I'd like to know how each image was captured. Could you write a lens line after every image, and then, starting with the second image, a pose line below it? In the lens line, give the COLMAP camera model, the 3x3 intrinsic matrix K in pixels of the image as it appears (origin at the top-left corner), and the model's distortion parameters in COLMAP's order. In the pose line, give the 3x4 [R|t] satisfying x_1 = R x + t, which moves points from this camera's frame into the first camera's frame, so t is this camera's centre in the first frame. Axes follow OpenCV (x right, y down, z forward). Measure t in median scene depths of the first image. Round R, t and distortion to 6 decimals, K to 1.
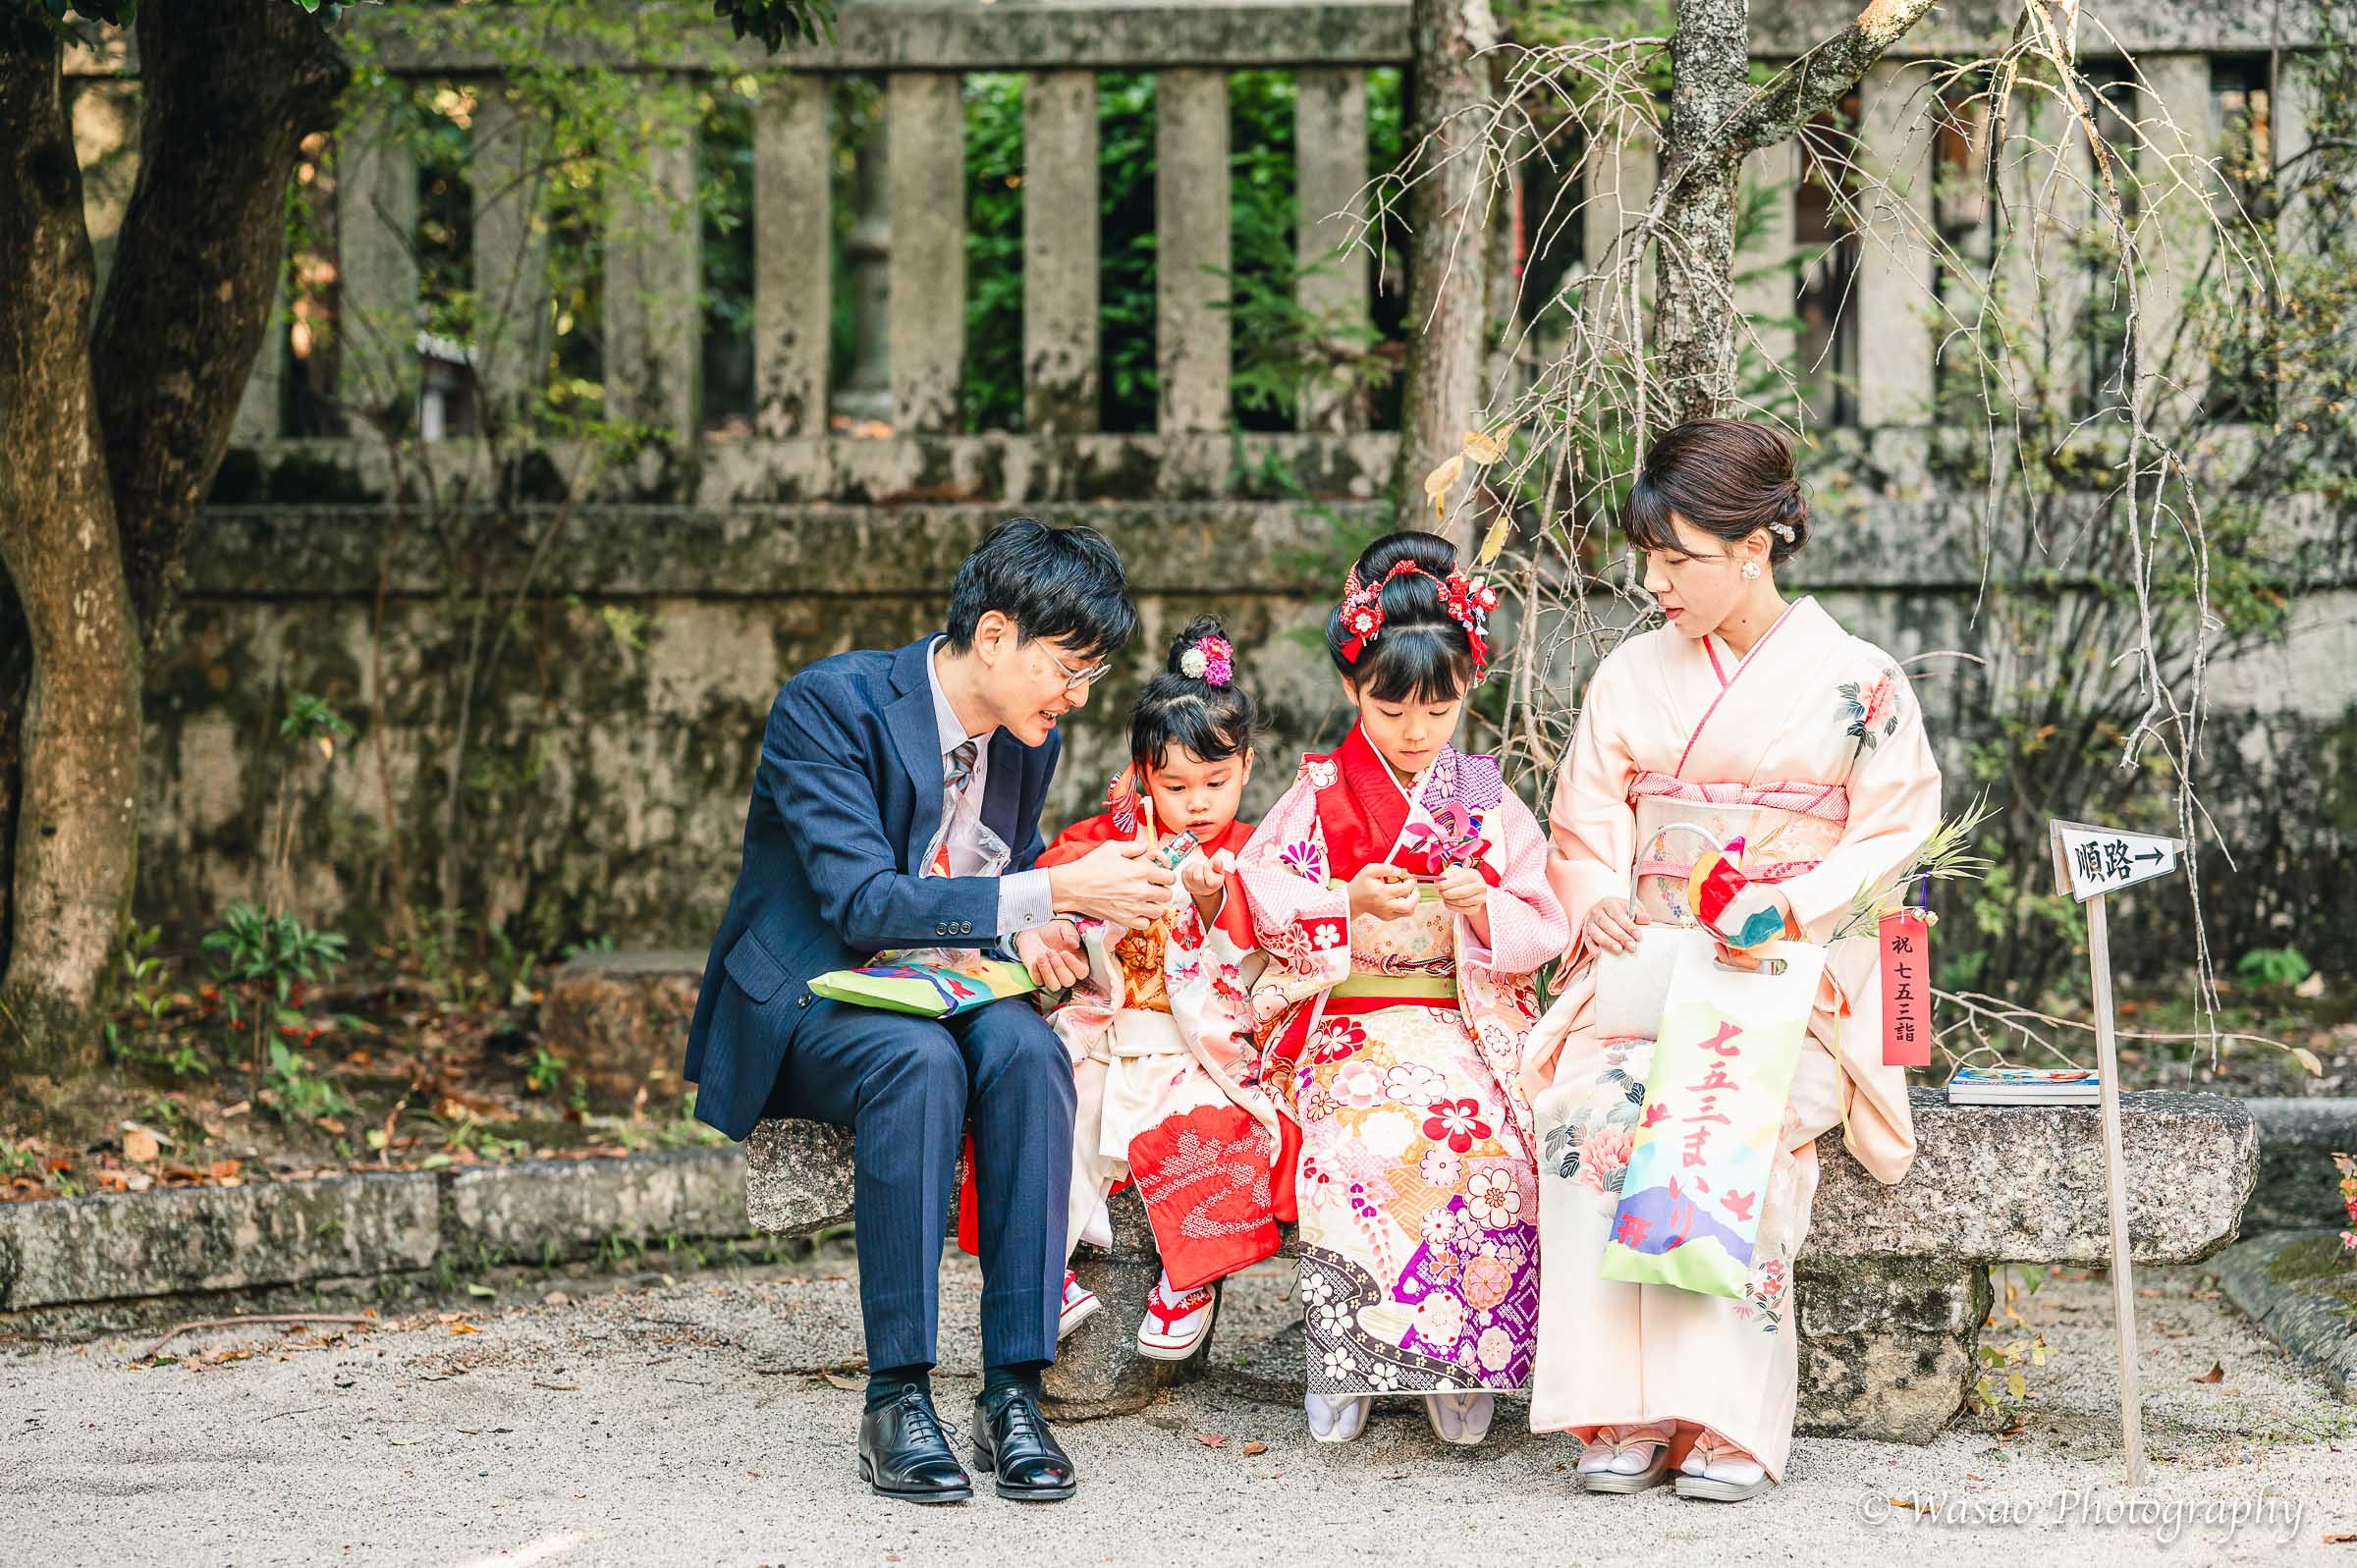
lens RADIAL K [[5406.5, 0, 1181.8], [0, 5406.5, 815.3], [0, 0, 1]] dist [0.120054, -1.294047]
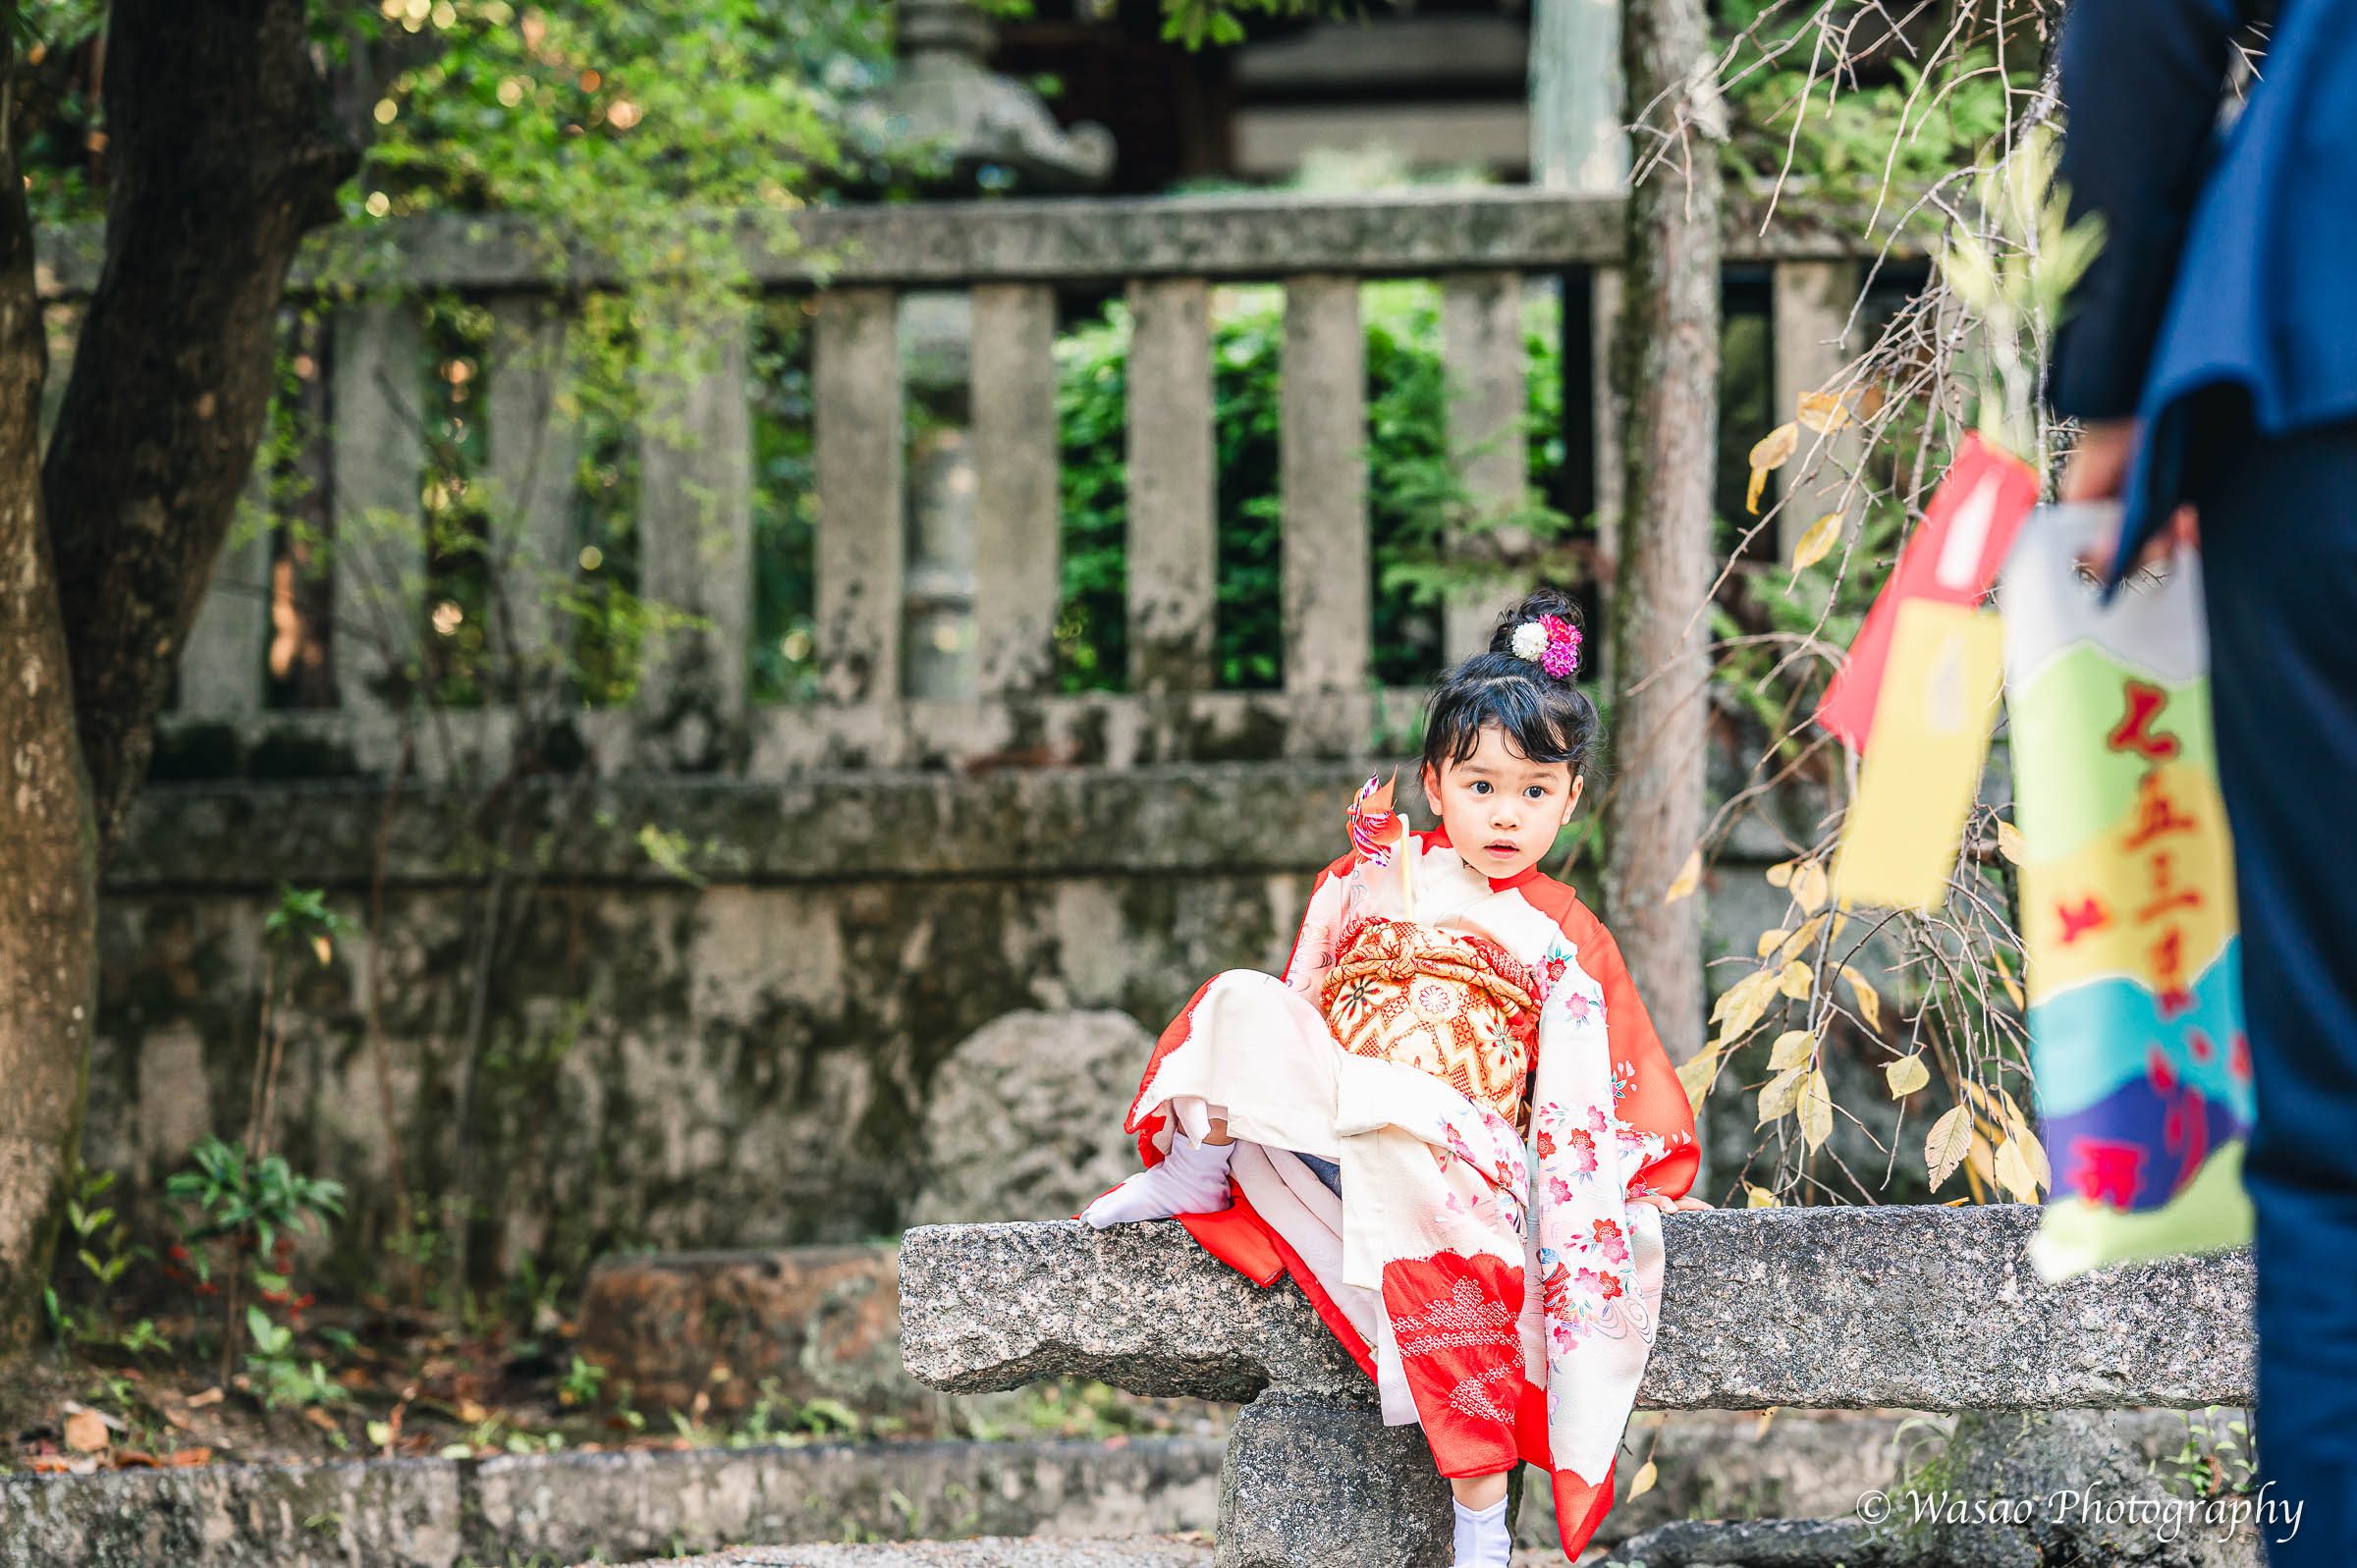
lens RADIAL K [[5406.5, 0, 1181.8], [0, 5406.5, 815.3], [0, 0, 1]] dist [0.120054, -1.294047]
pose [[0.999936, -0.007280, 0.008714, -0.035012], [0.008308, 0.992206, -0.124333, 0.068086], [-0.007741, 0.124397, 0.992202, 0.185096]]
